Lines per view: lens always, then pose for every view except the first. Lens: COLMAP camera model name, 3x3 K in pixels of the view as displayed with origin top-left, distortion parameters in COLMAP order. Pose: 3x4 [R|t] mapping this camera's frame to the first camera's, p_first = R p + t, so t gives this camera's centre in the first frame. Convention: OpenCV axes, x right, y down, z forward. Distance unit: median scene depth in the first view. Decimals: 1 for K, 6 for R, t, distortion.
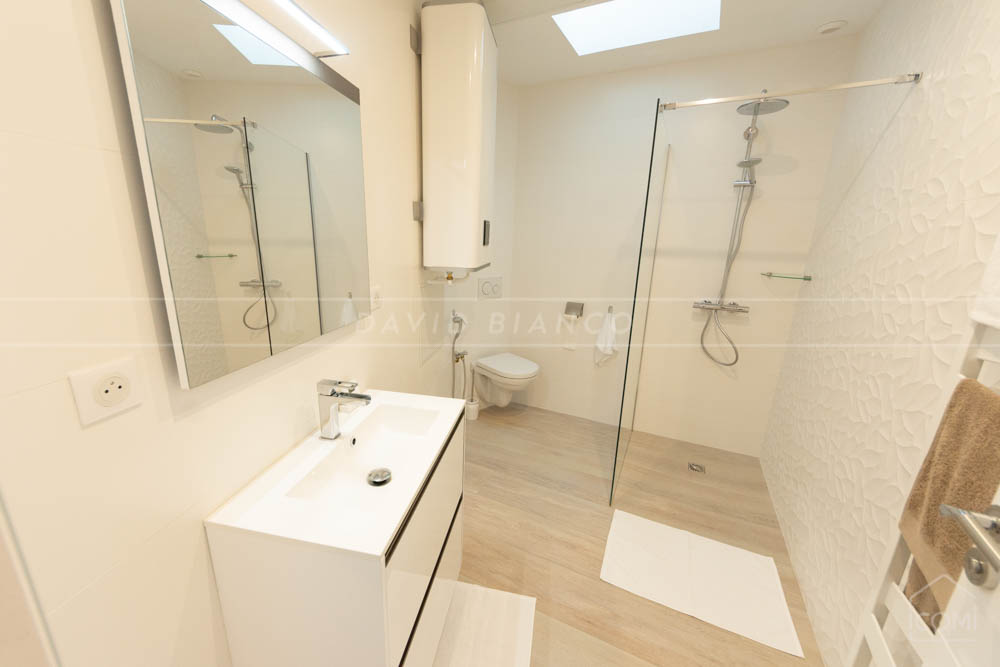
lens RADIAL K [[386.4, 0, 500.0], [0, 386.4, 333.5], [0, 0, 1]] dist [0.002370, 0.000057]
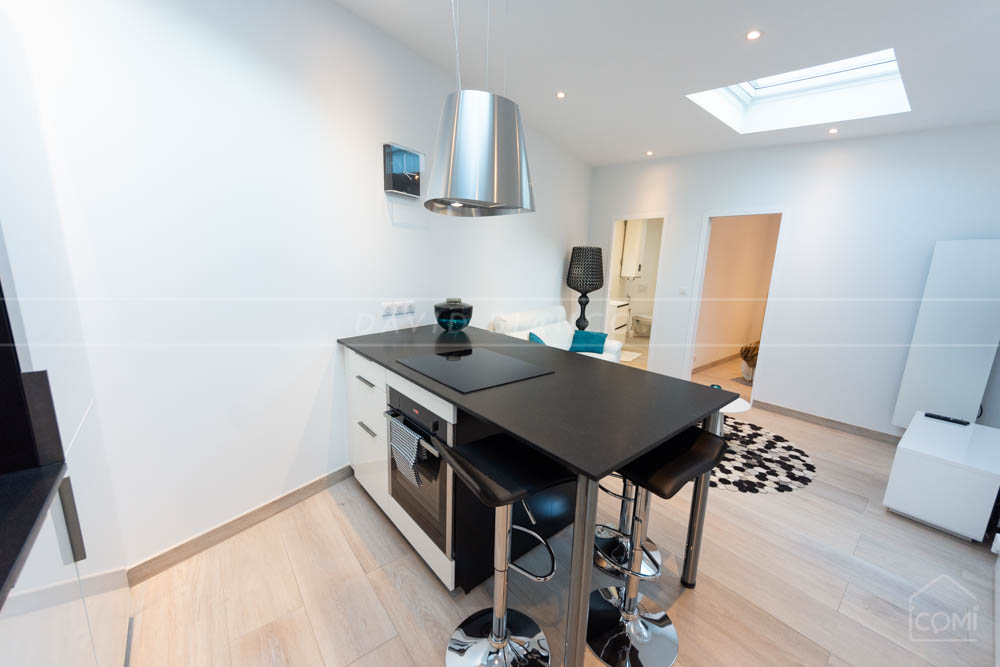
lens RADIAL K [[386.4, 0, 500.0], [0, 386.4, 333.5], [0, 0, 1]] dist [0.002370, 0.000057]
pose [[0.904990, 0.085345, -0.416785, 0.337226], [-0.109852, 0.993327, -0.035124, 0.613534], [0.411006, 0.077572, 0.908326, -2.734807]]
